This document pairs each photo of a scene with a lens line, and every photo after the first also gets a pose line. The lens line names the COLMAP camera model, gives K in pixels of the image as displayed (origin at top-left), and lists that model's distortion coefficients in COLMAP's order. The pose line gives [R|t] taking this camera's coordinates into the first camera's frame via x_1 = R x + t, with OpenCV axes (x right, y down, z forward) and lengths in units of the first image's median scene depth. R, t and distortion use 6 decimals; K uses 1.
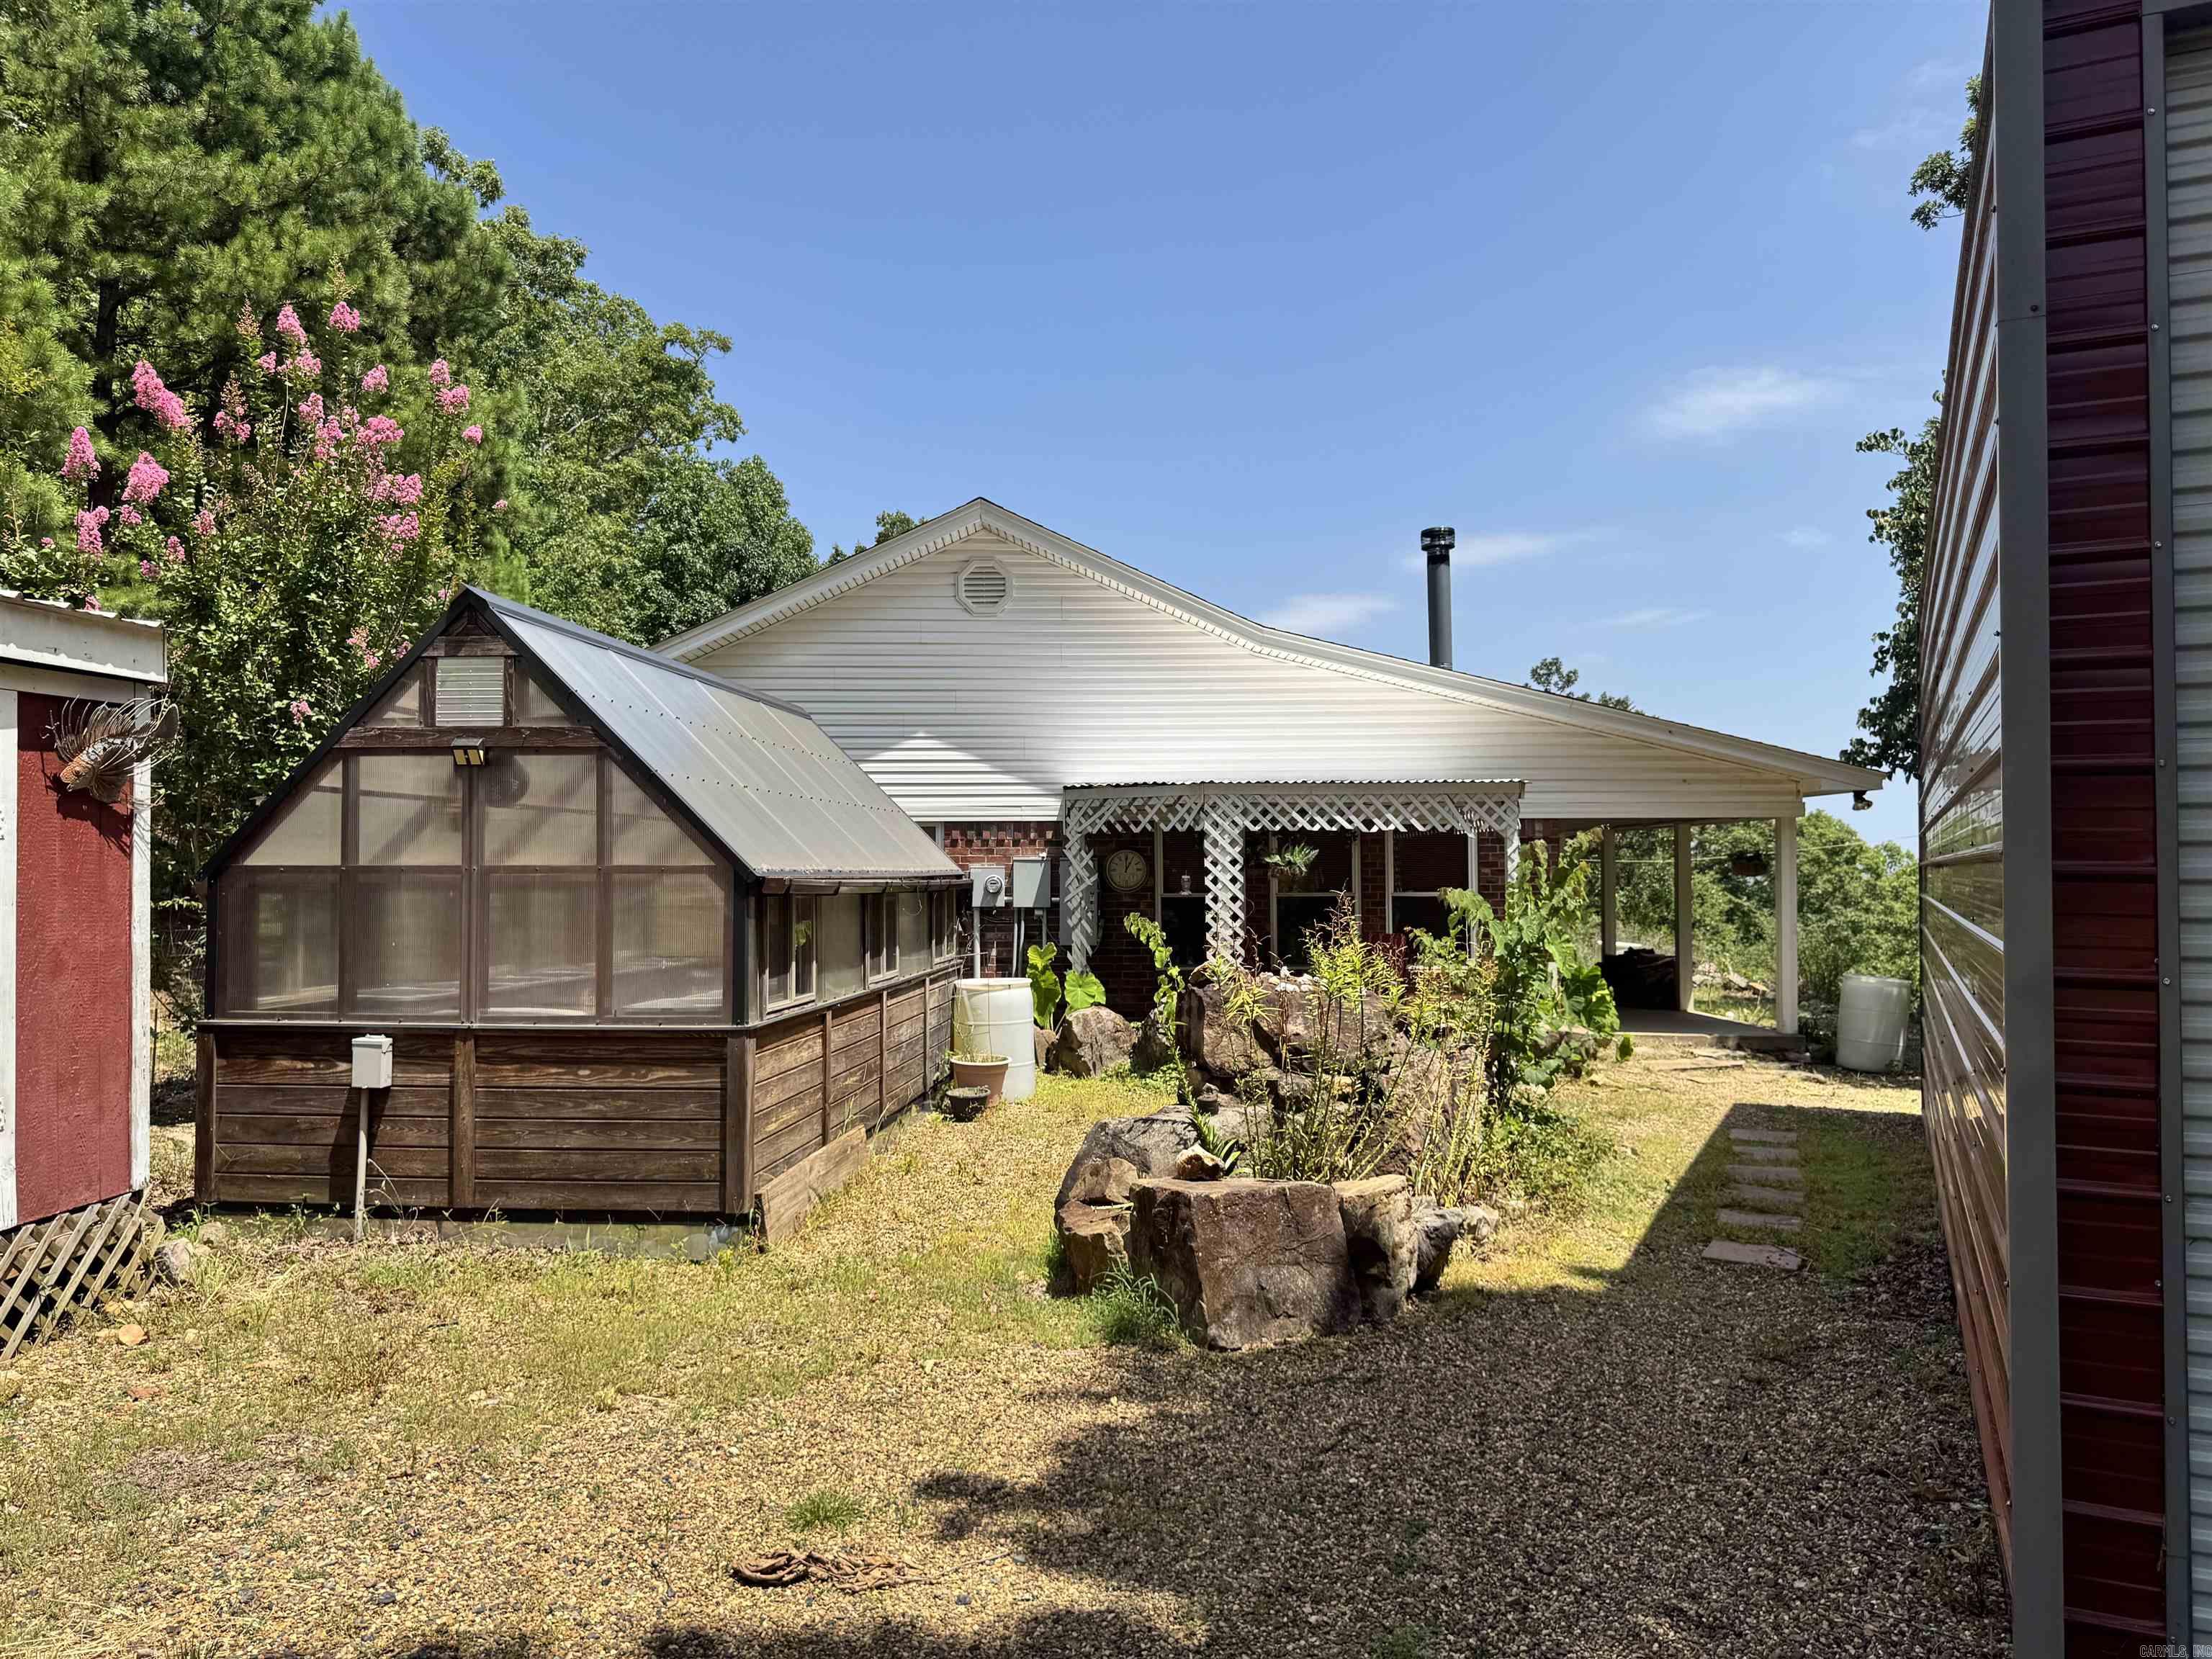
lens RADIAL K [[1532.2, 0, 1091.3], [0, 1532.2, 820.9], [0, 0, 1]] dist [0.151097, -0.338242]
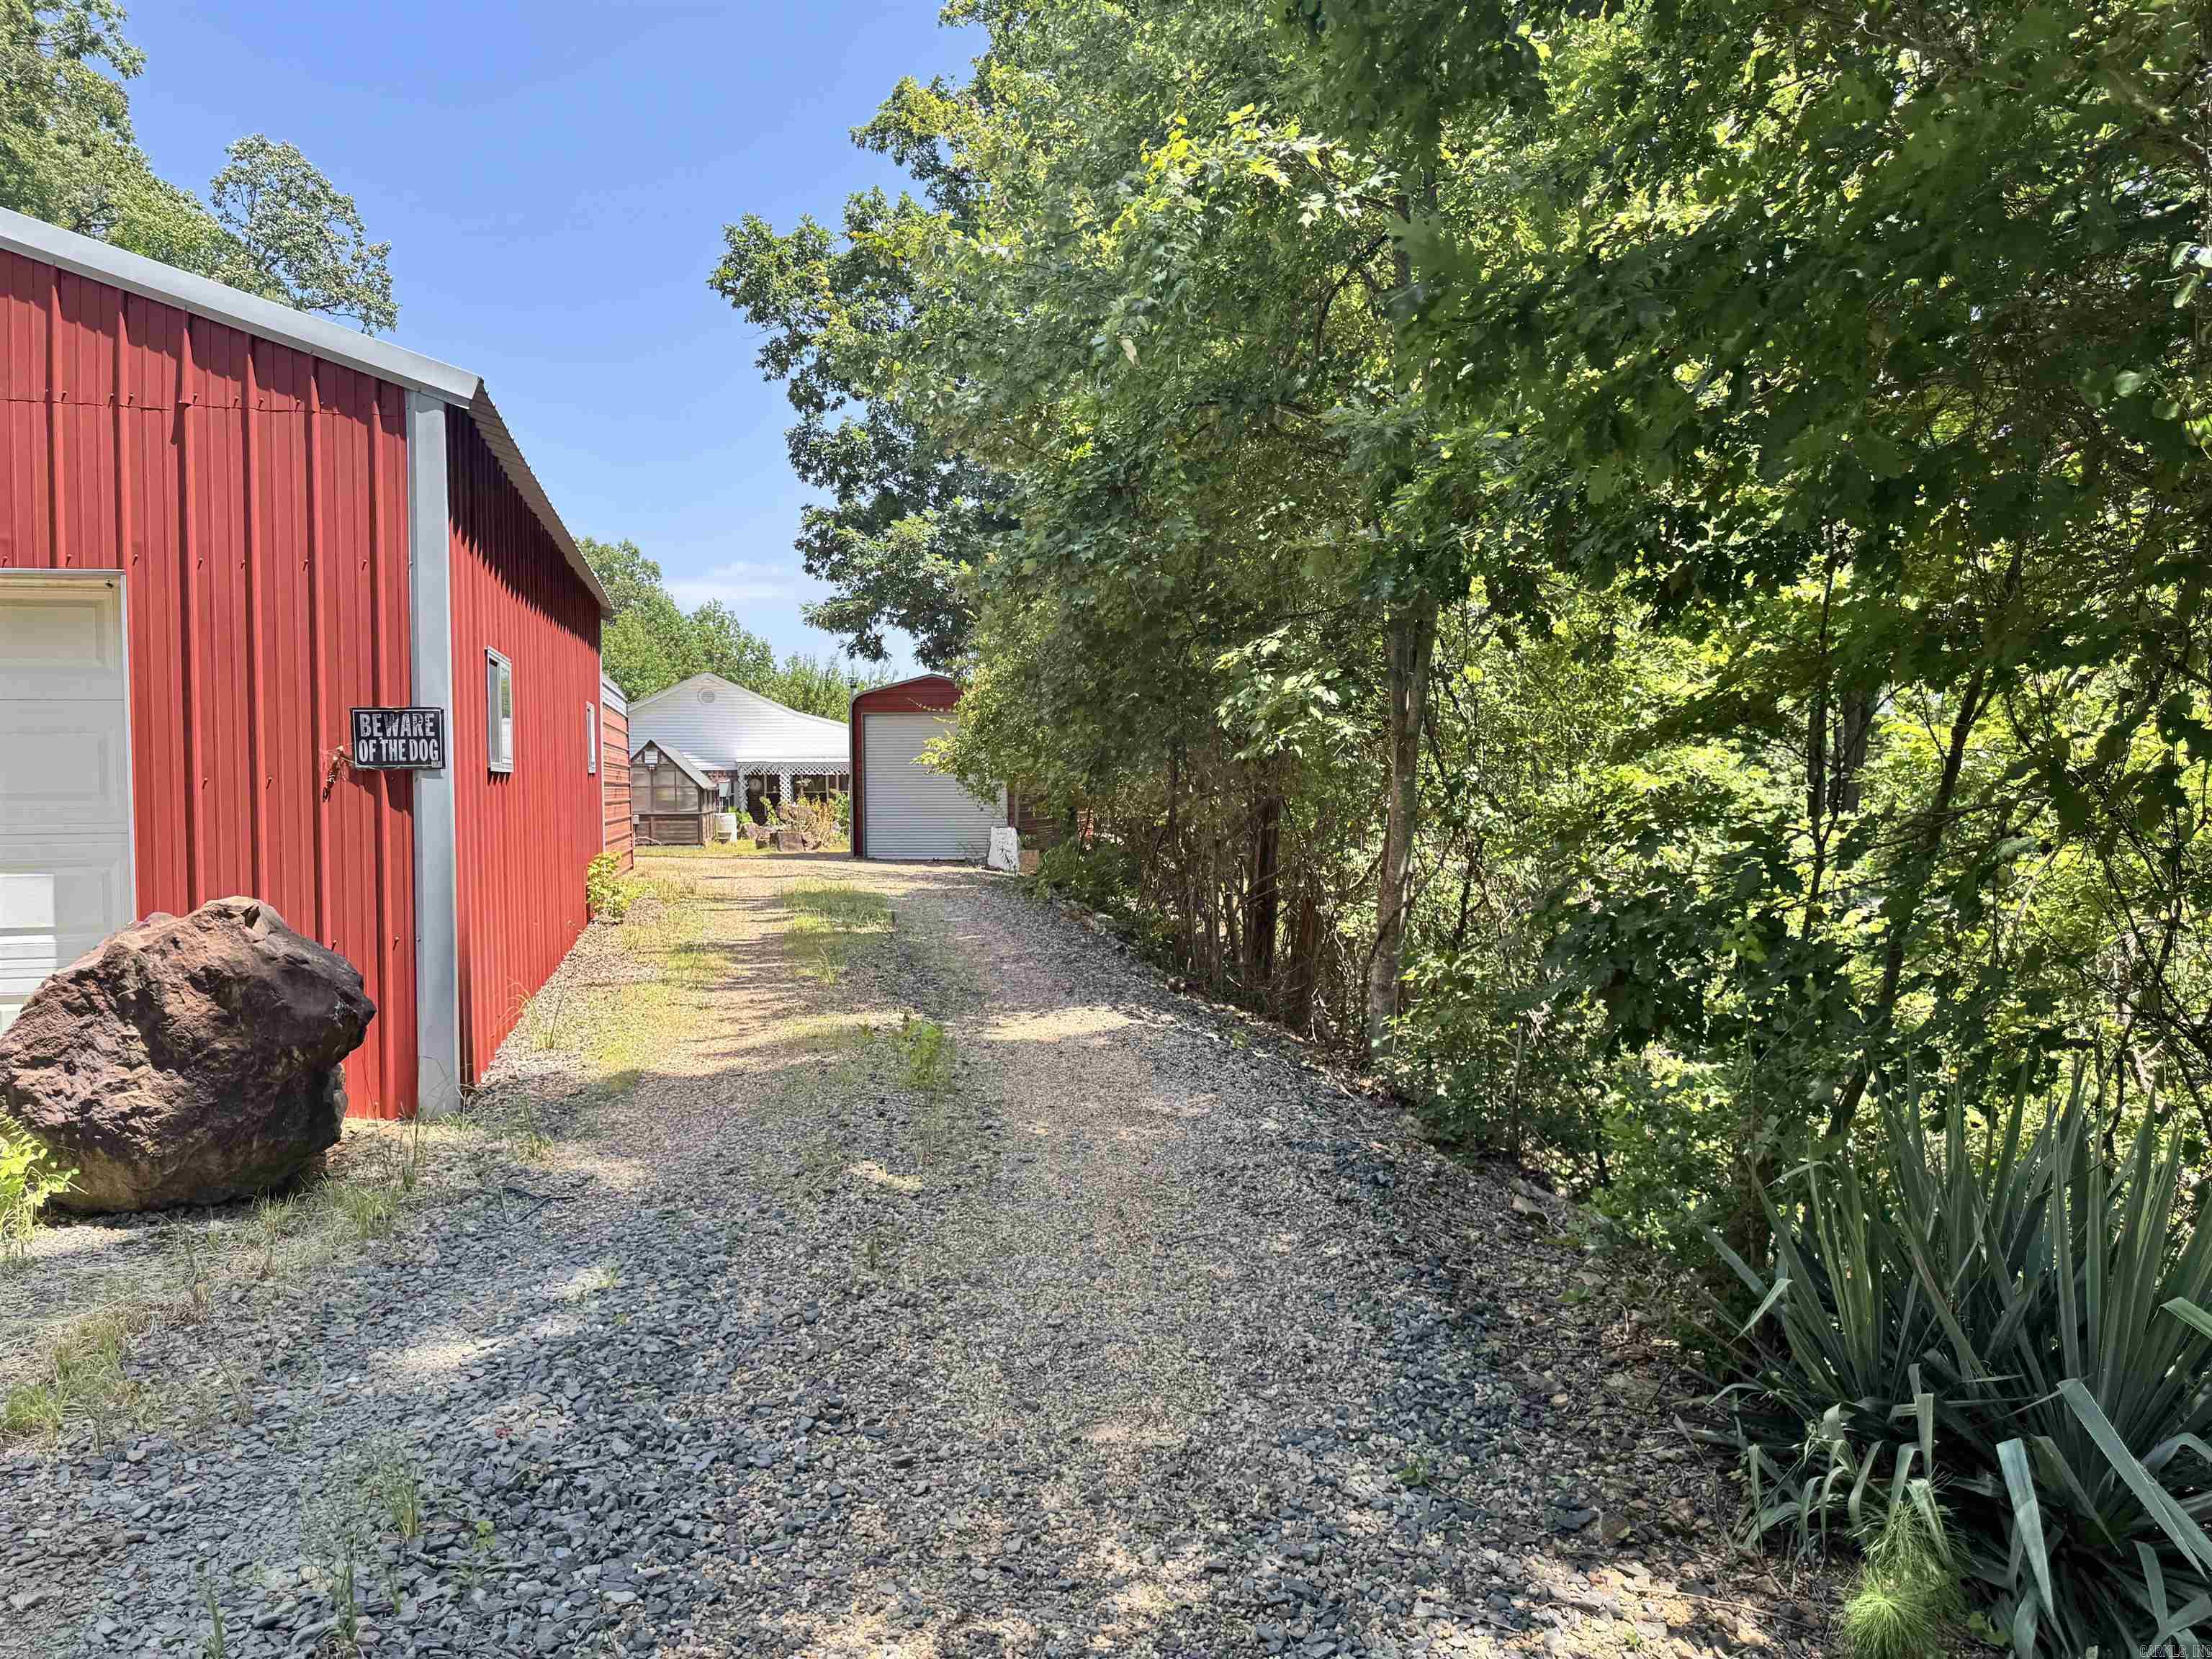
lens RADIAL K [[1532.2, 0, 1091.3], [0, 1532.2, 820.9], [0, 0, 1]] dist [0.151097, -0.338242]
pose [[0.962790, -0.014518, 0.269860, -0.221571], [-0.002263, 0.998088, 0.061770, -0.120395], [-0.270241, -0.060082, 0.960916, -2.968531]]
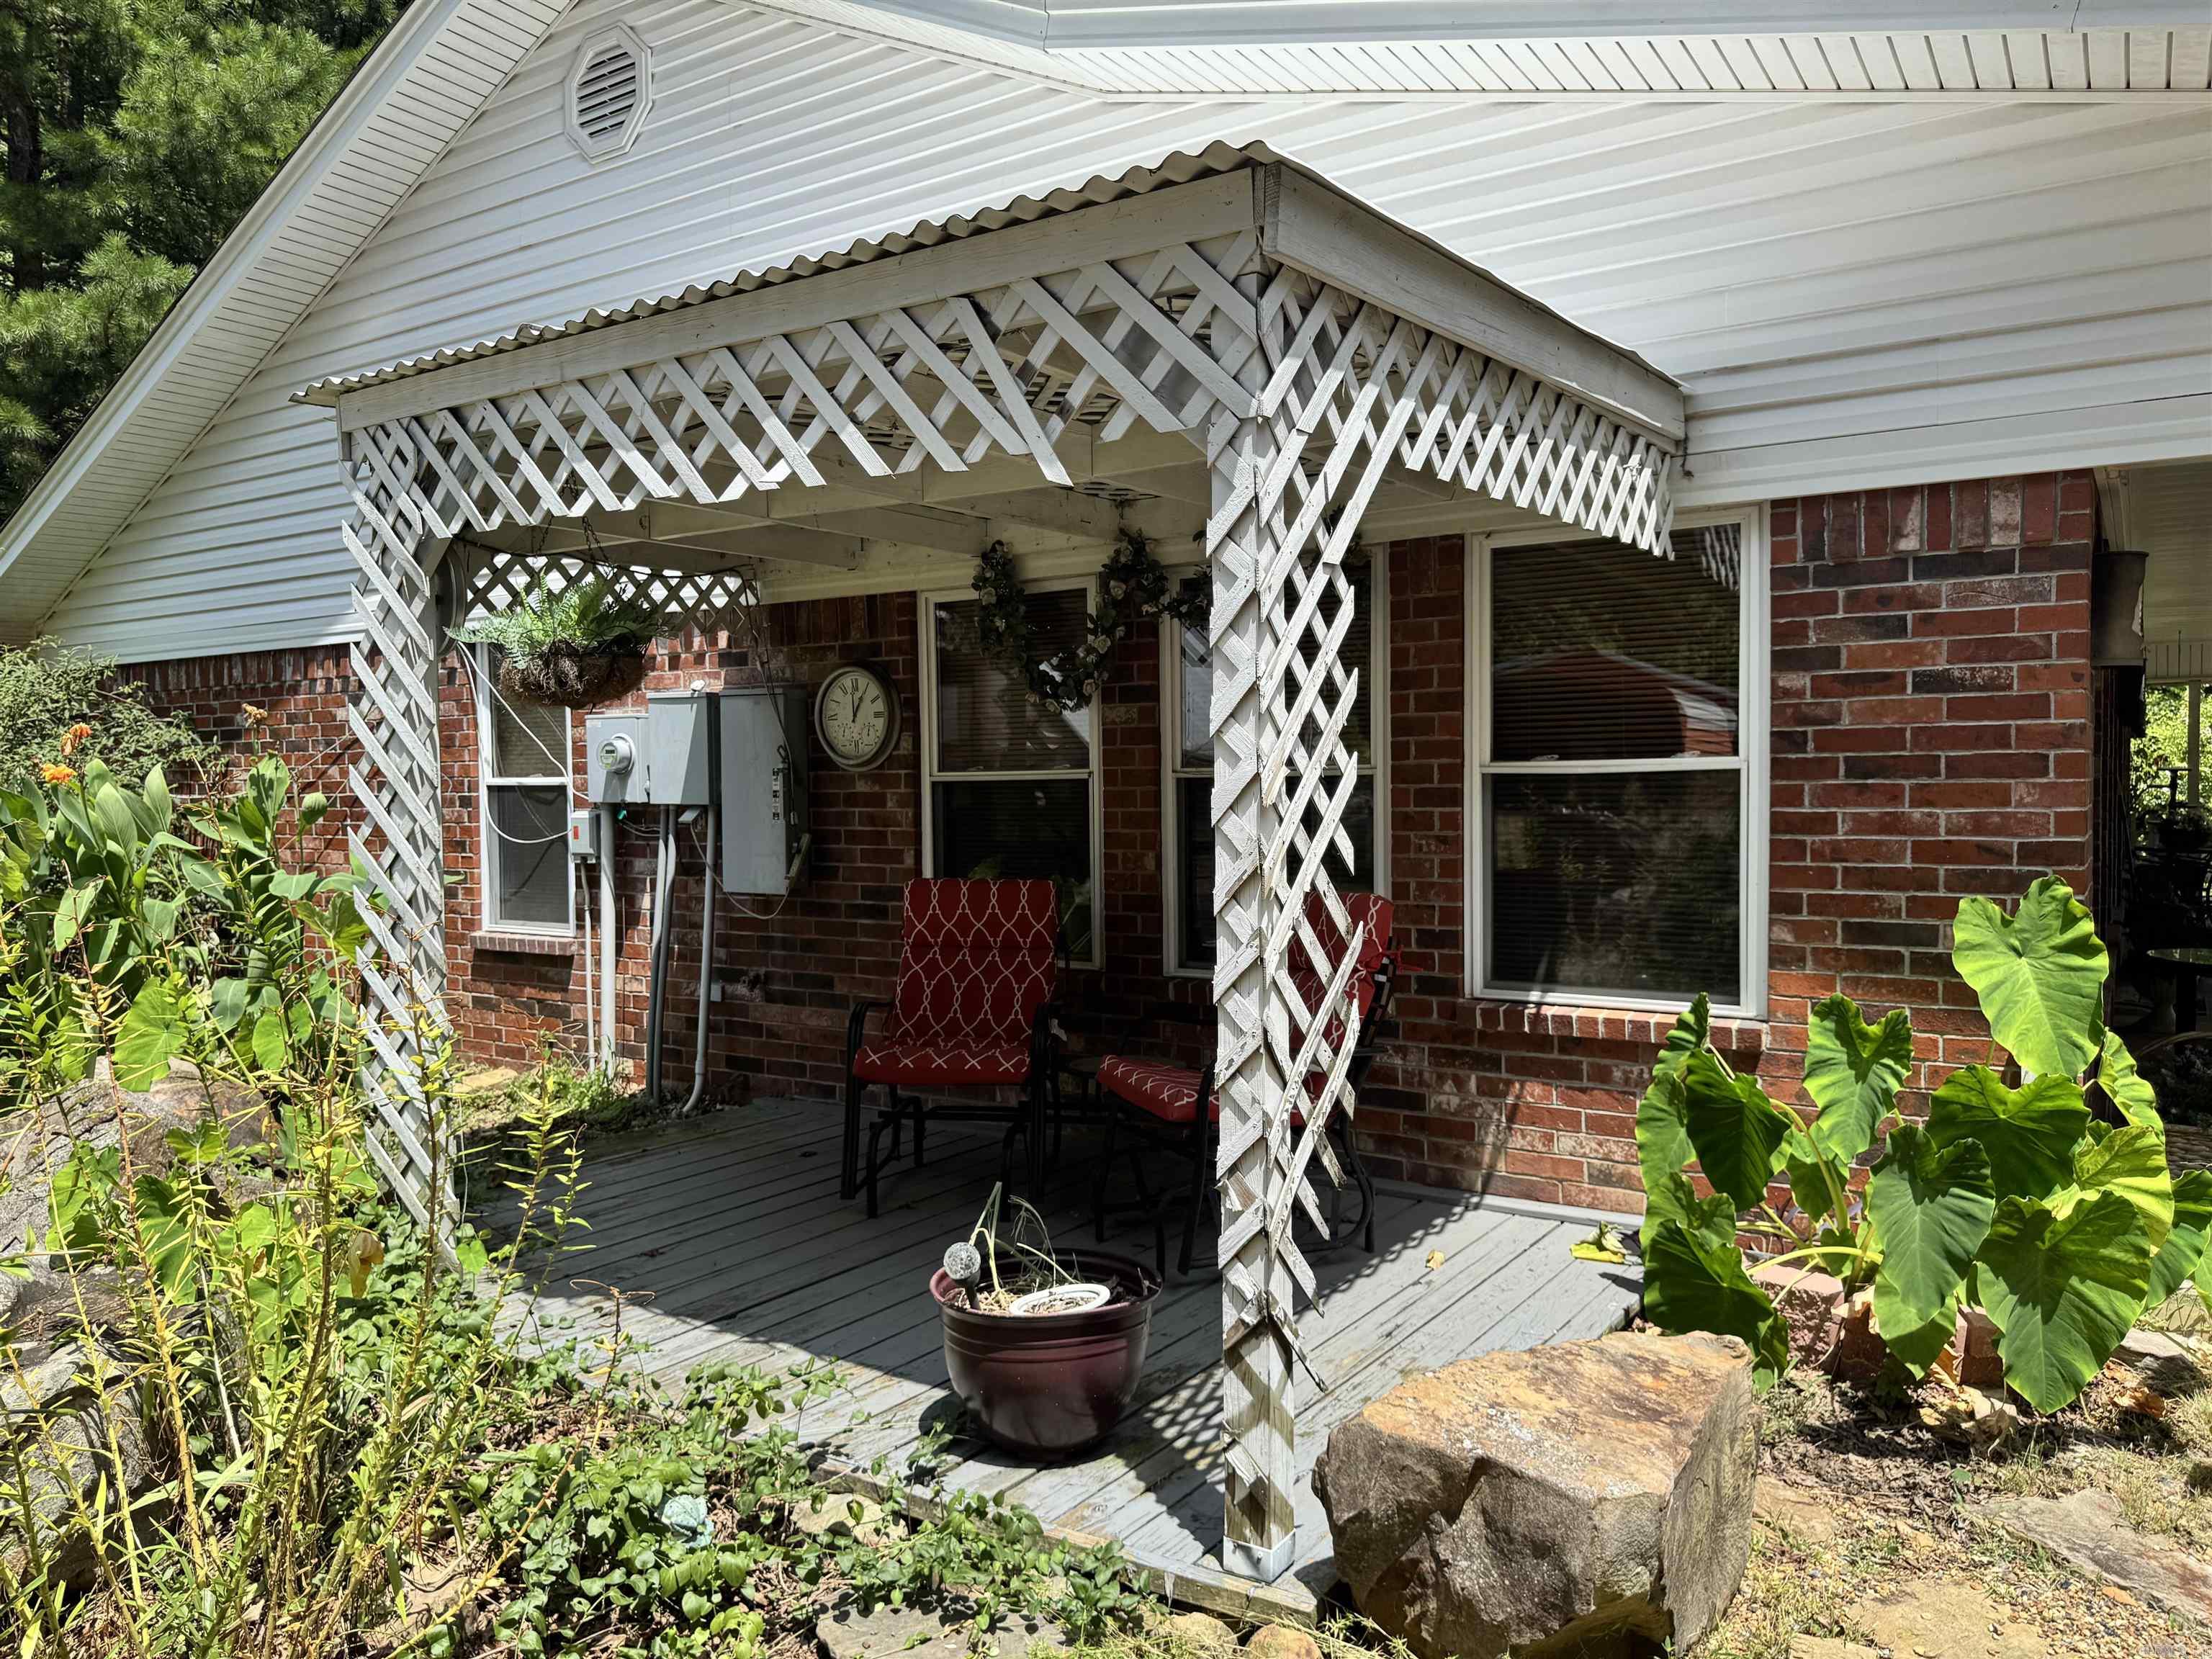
lens RADIAL K [[1562.6, 0, 1106.0], [0, 1562.6, 829.5], [0, 0, 1]] dist [0.002959, -0.019174]
pose [[0.820172, 0.013292, -0.571962, 0.403908], [0.026491, 0.997775, 0.061175, 0.049103], [0.571503, -0.065326, 0.817995, 0.877441]]
